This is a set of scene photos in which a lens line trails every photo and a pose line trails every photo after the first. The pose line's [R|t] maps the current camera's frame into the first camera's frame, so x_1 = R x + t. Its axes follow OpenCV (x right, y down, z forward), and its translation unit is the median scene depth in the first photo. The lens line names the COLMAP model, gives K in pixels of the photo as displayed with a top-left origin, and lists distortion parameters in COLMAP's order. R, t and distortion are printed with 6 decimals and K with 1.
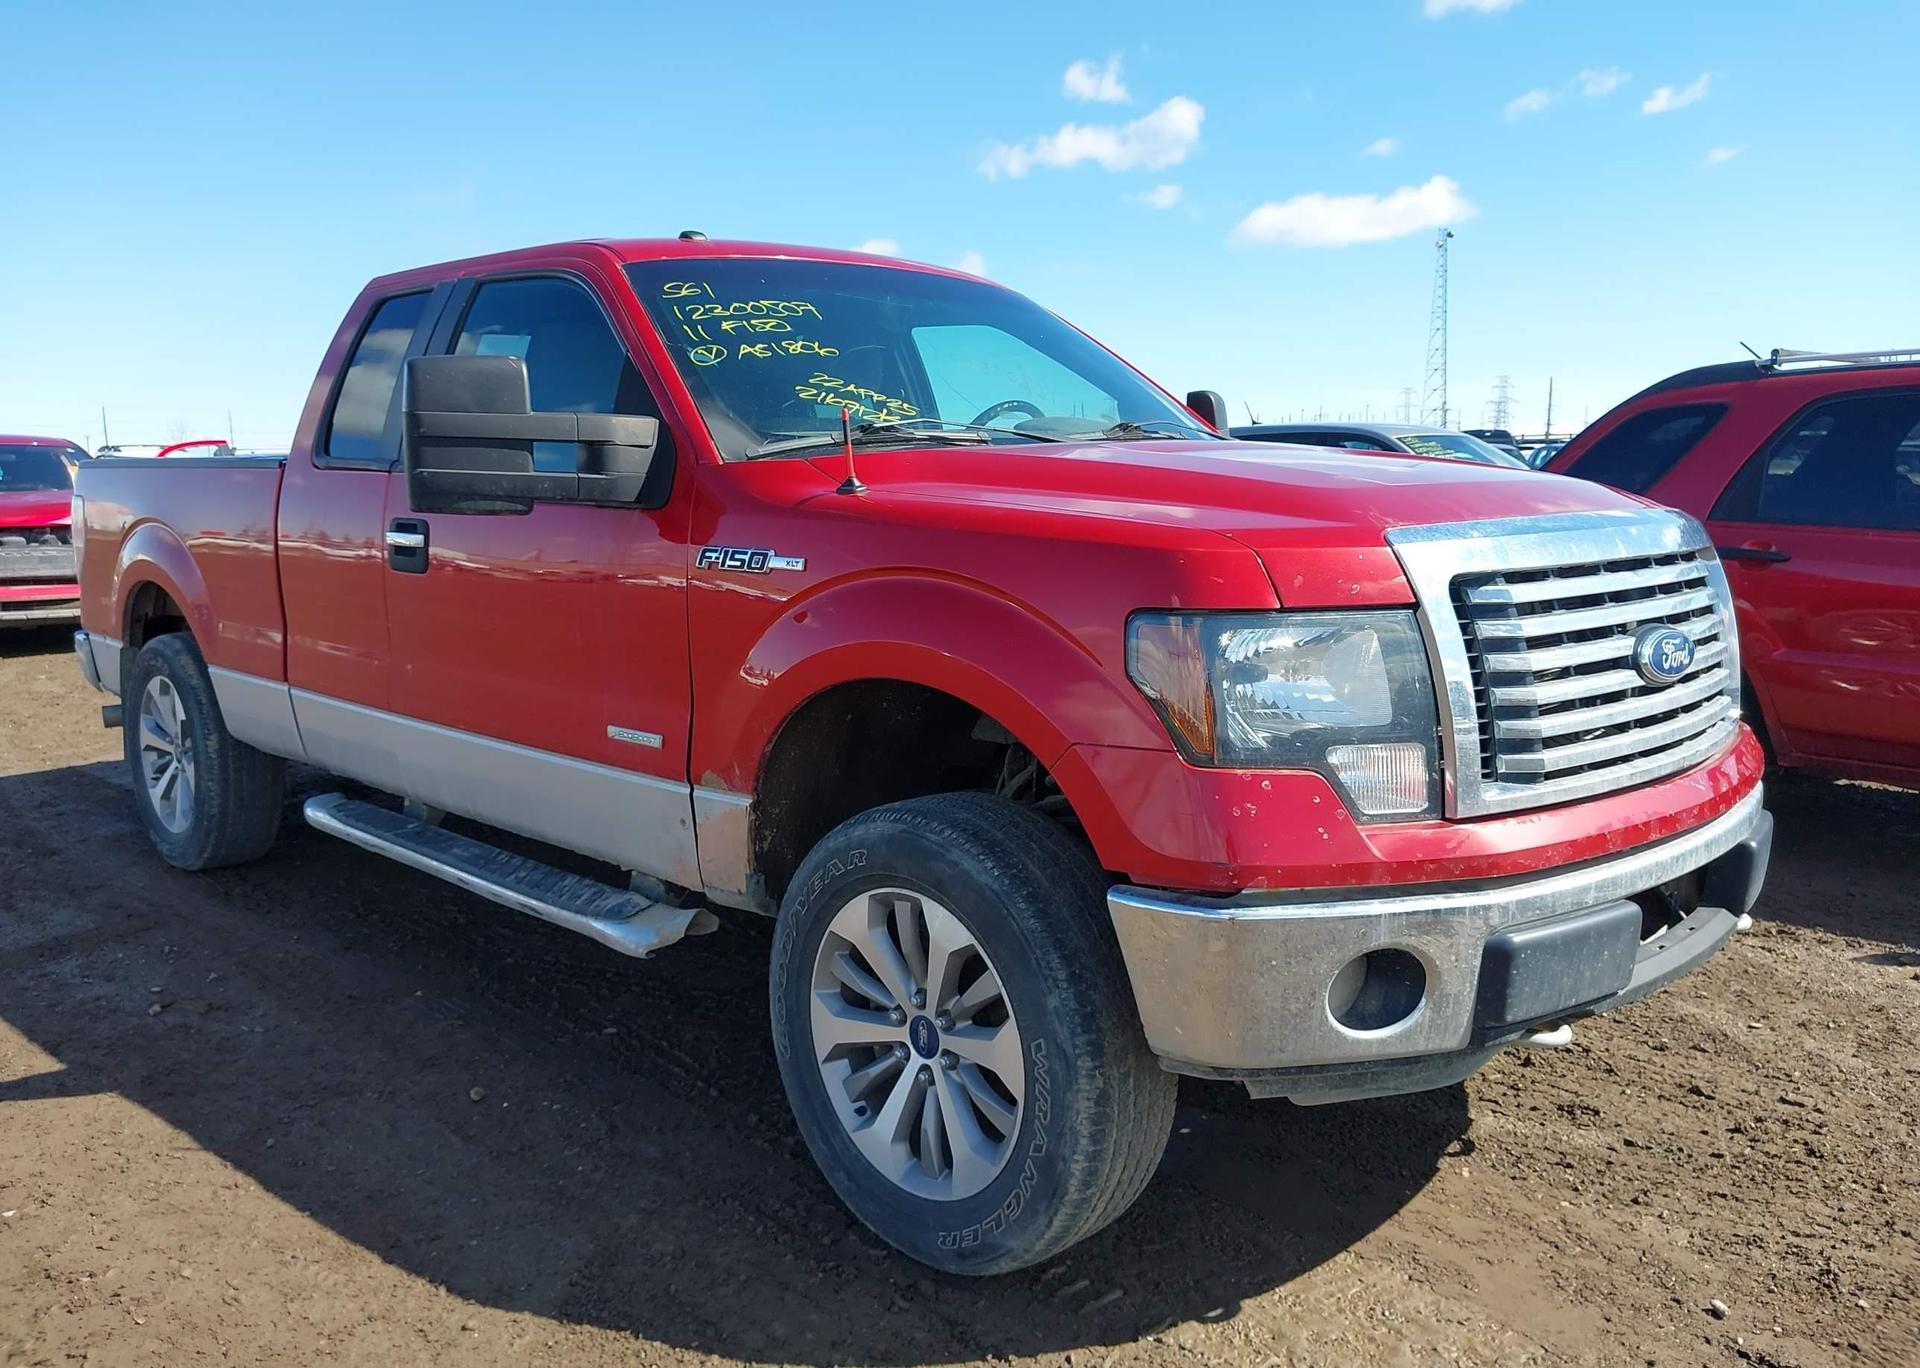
lens RADIAL K [[1507.2, 0, 960.0], [0, 1507.2, 684.0], [0, 0, 1]] dist [0.202416, -0.399092]
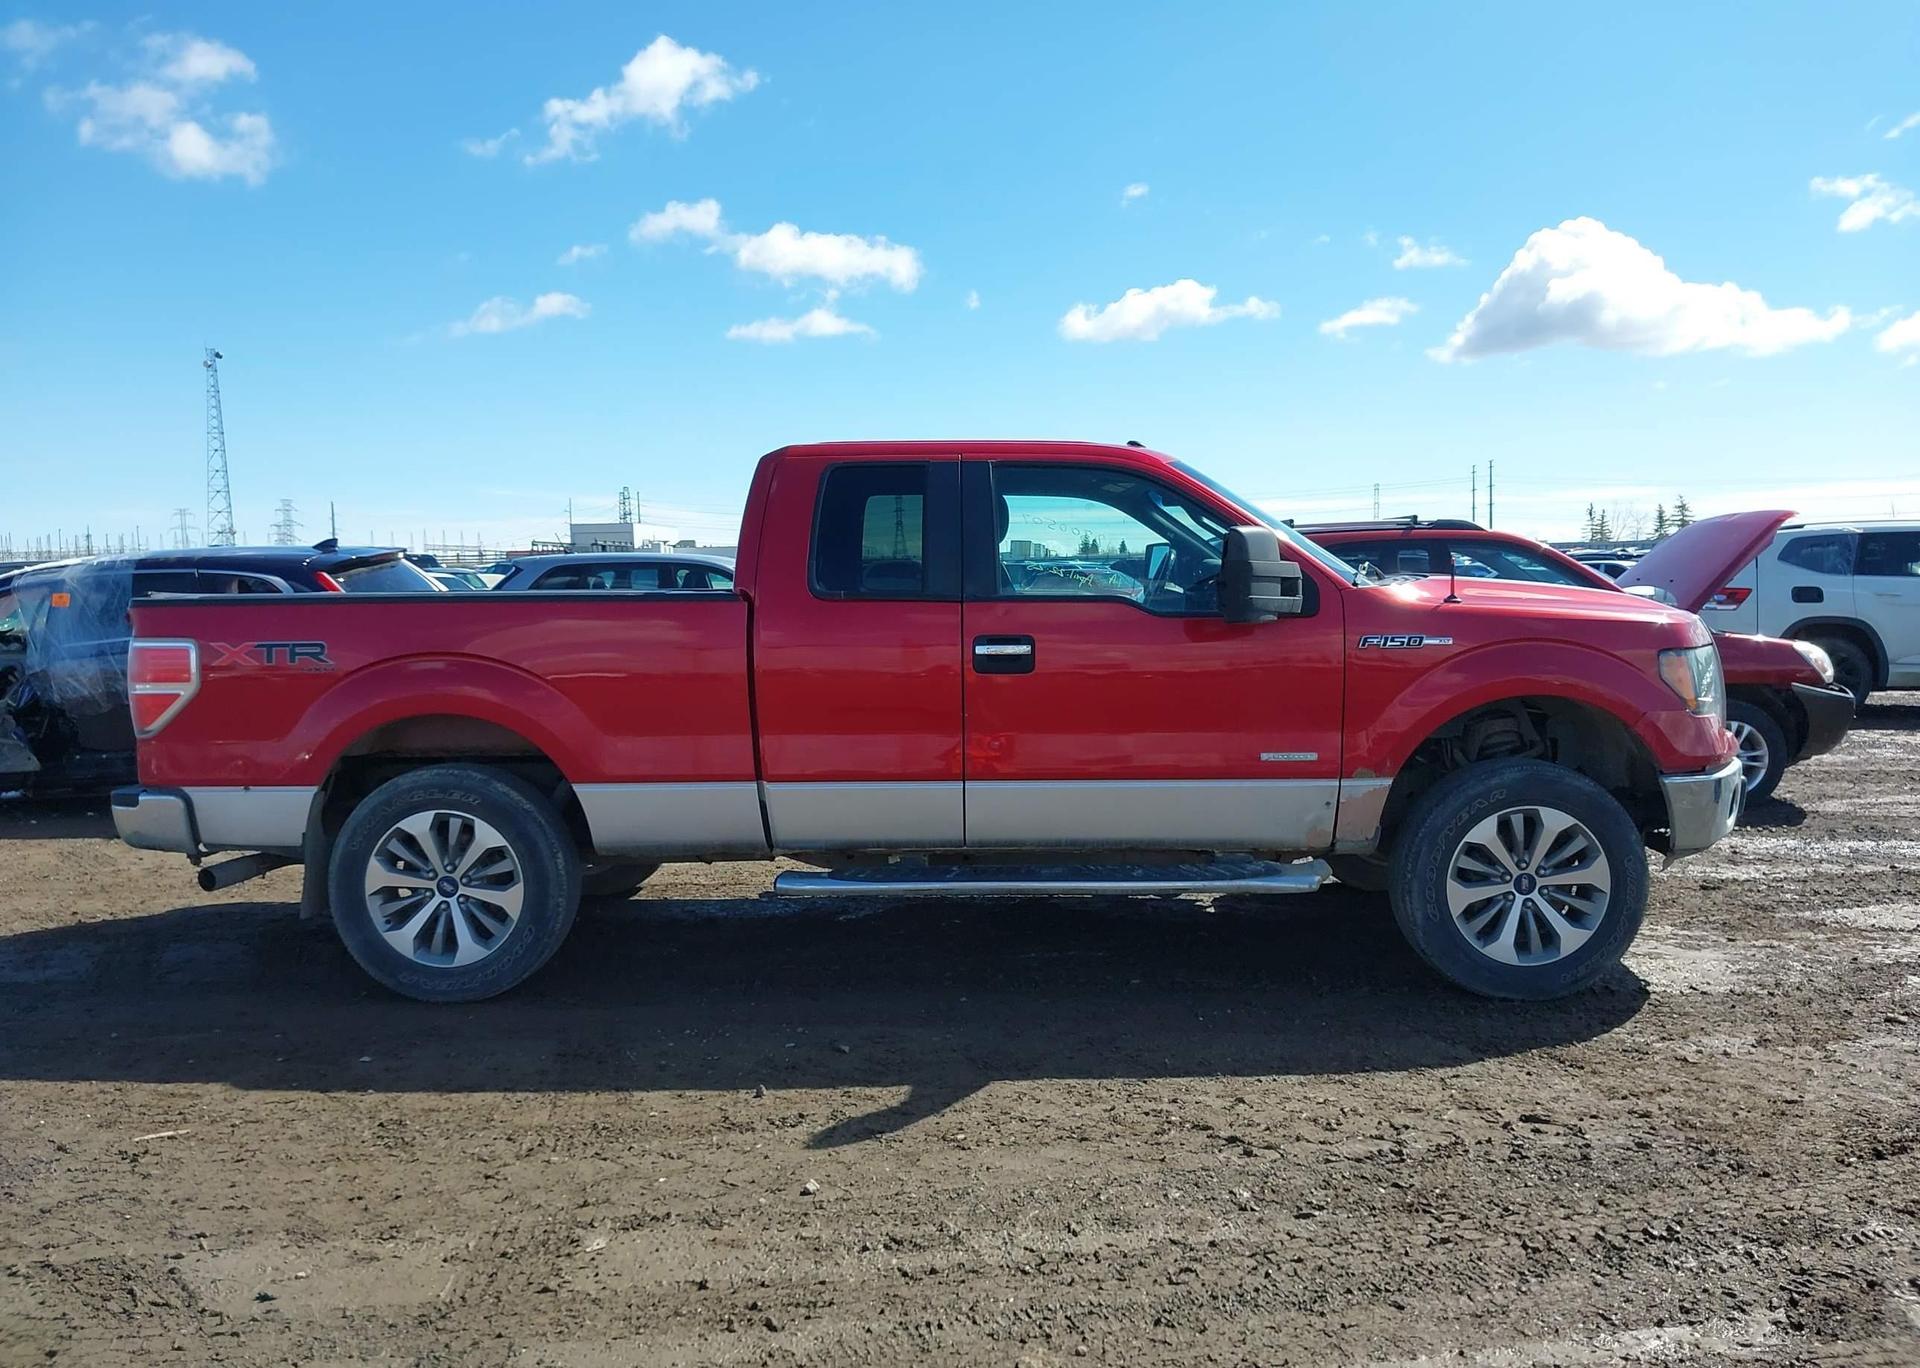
lens RADIAL K [[1526.8, 0, 960.0], [0, 1526.8, 684.0], [0, 0, 1]] dist [0.039091, -0.084160]
pose [[0.722390, -0.056907, 0.689140, -1.834682], [0.110794, 0.993258, -0.034119, -0.030107], [-0.682552, 0.101000, 0.723824, 0.065975]]
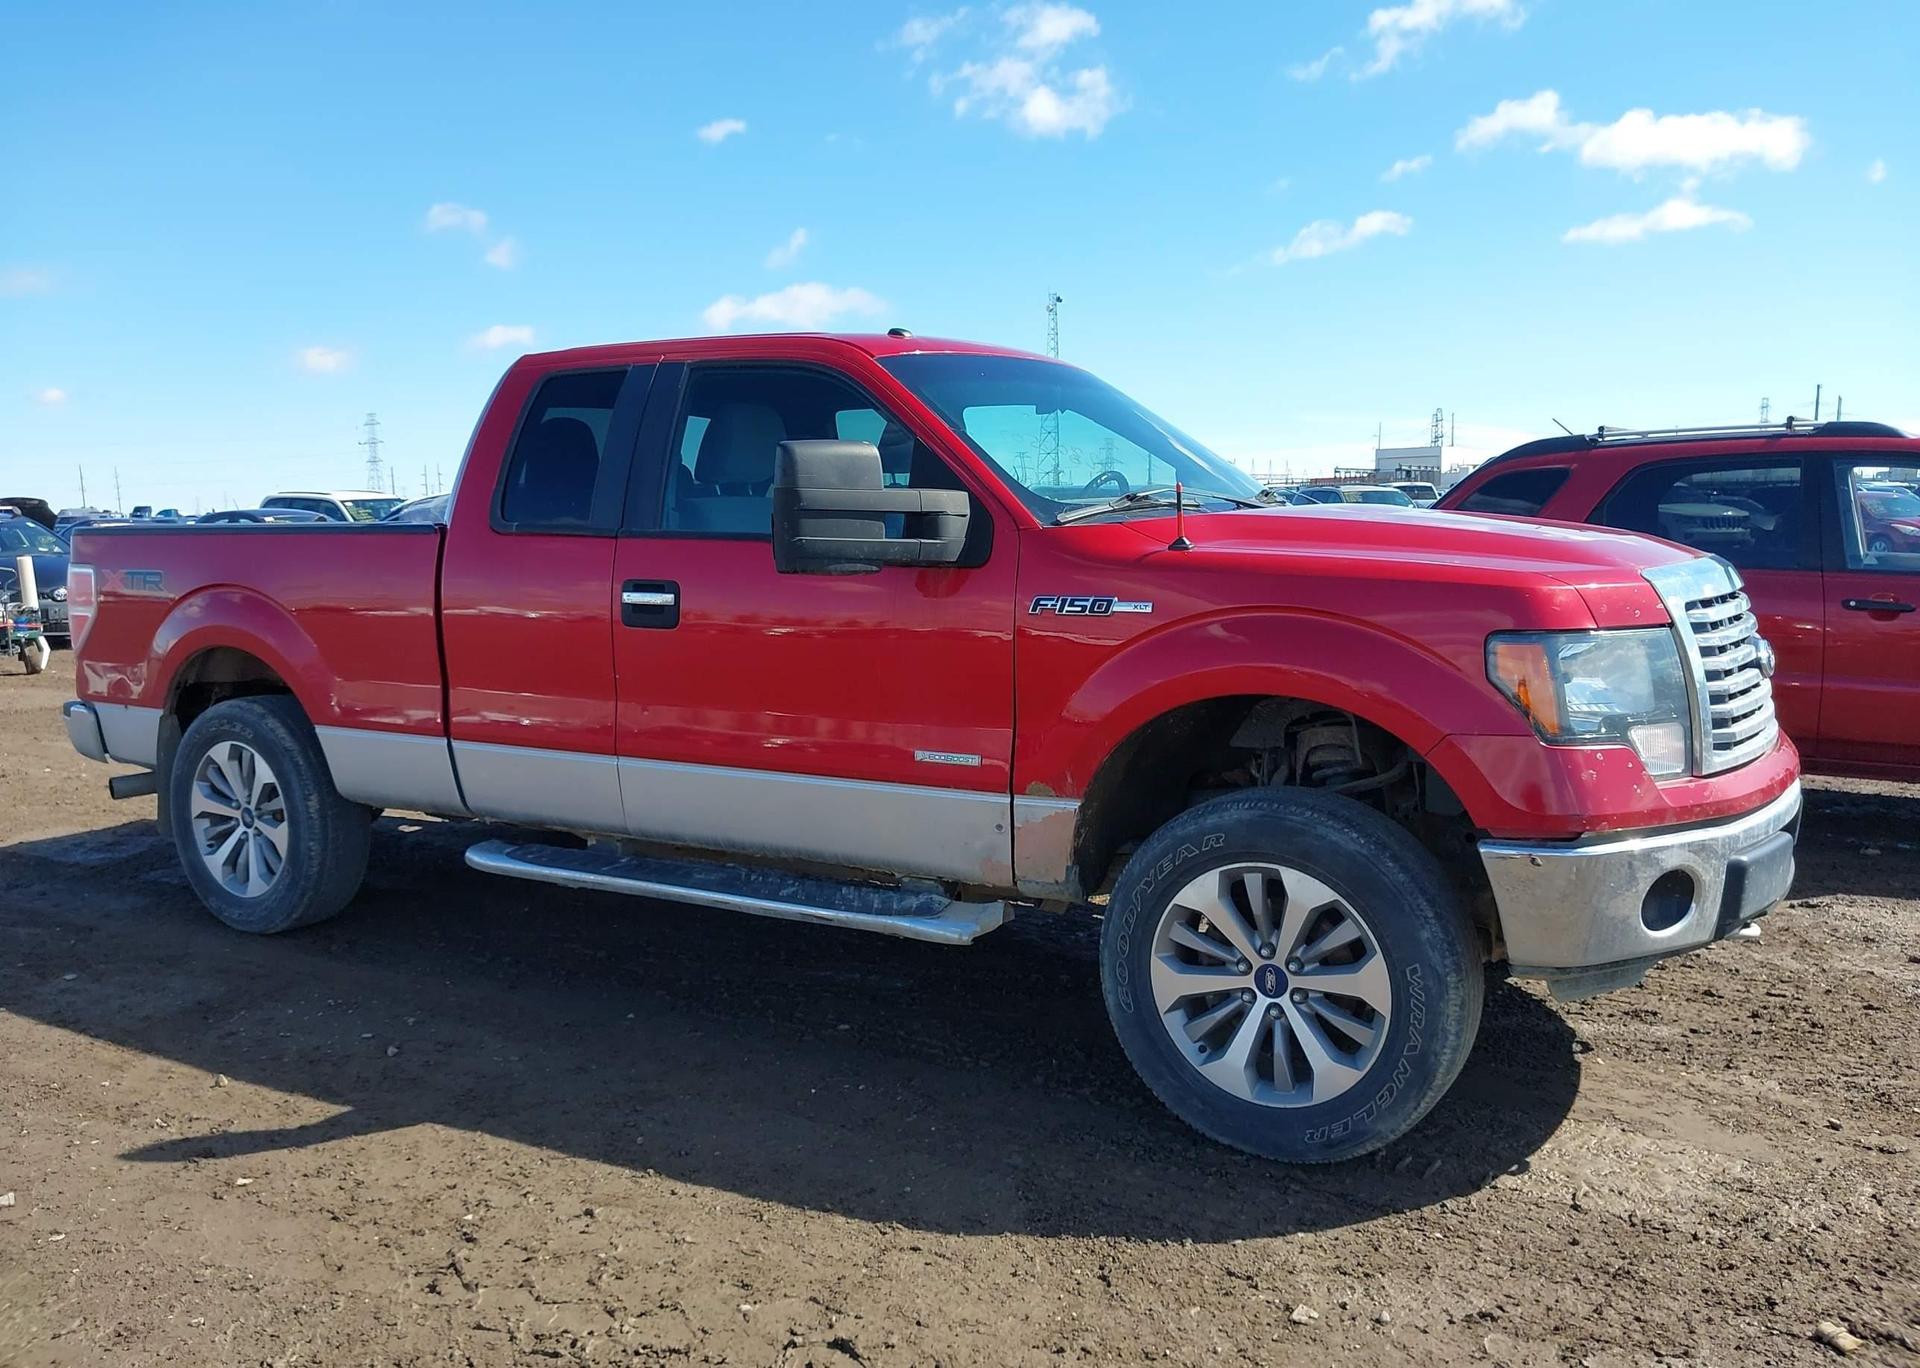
lens RADIAL K [[1539.9, 0, 930.6], [0, 1539.9, 650.7], [0, 0, 1]] dist [0.056472, -0.106802]
pose [[0.973520, -0.031100, 0.226475, -0.572785], [0.043739, 0.997740, -0.051004, 0.013135], [-0.224377, 0.059559, 0.972681, -0.190959]]
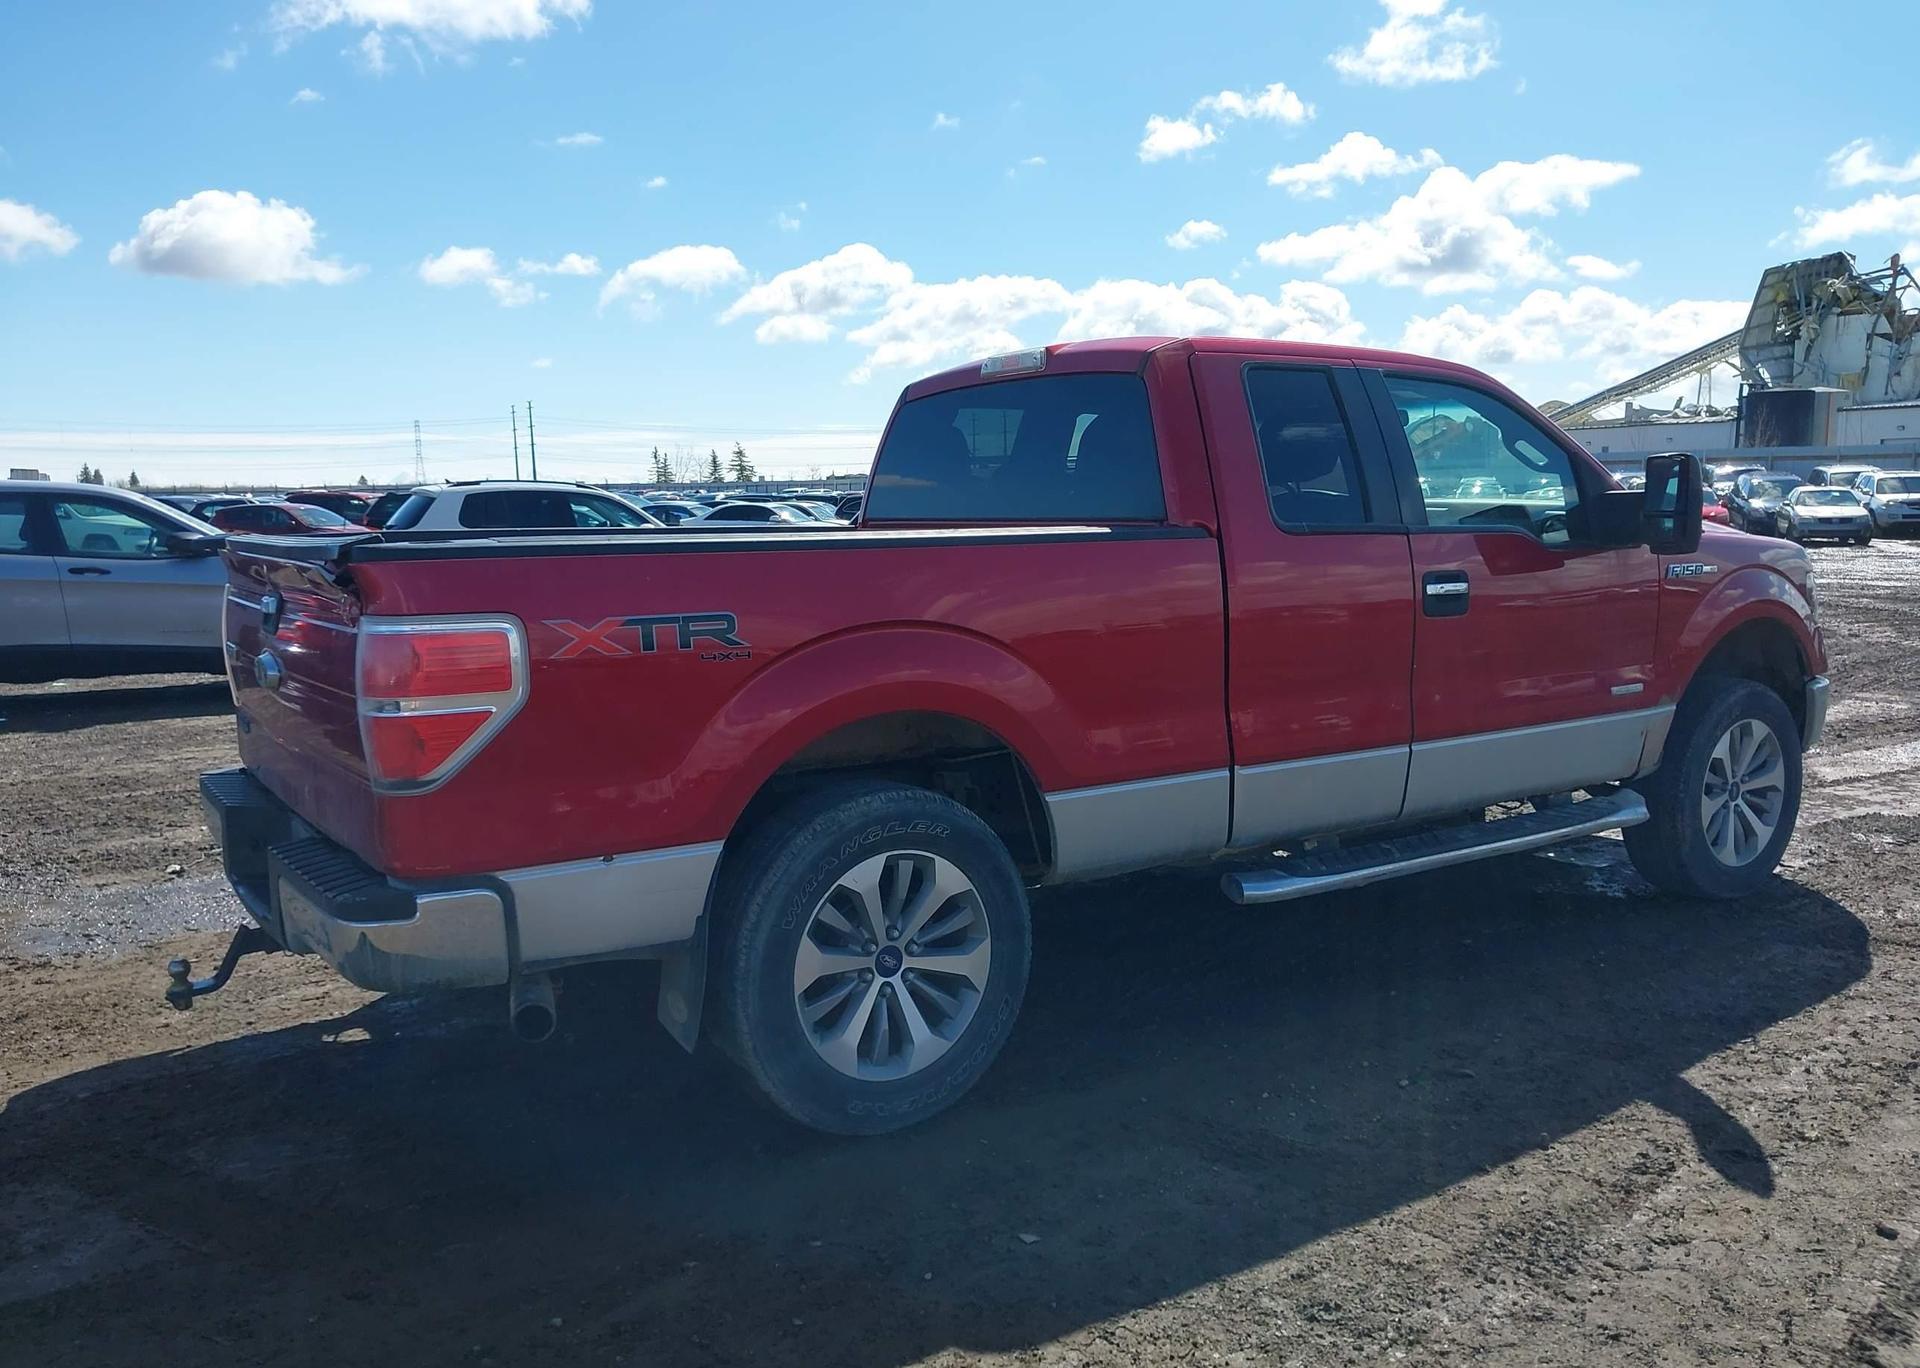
lens RADIAL K [[1498.5, 0, 952.7], [0, 1498.5, 718.3], [0, 0, 1]] dist [0.054006, -0.085138]
pose [[0.208218, -0.140279, 0.967971, -2.204795], [0.153842, 0.982040, 0.109225, -0.254884], [-0.965908, 0.126172, 0.226059, 1.565415]]
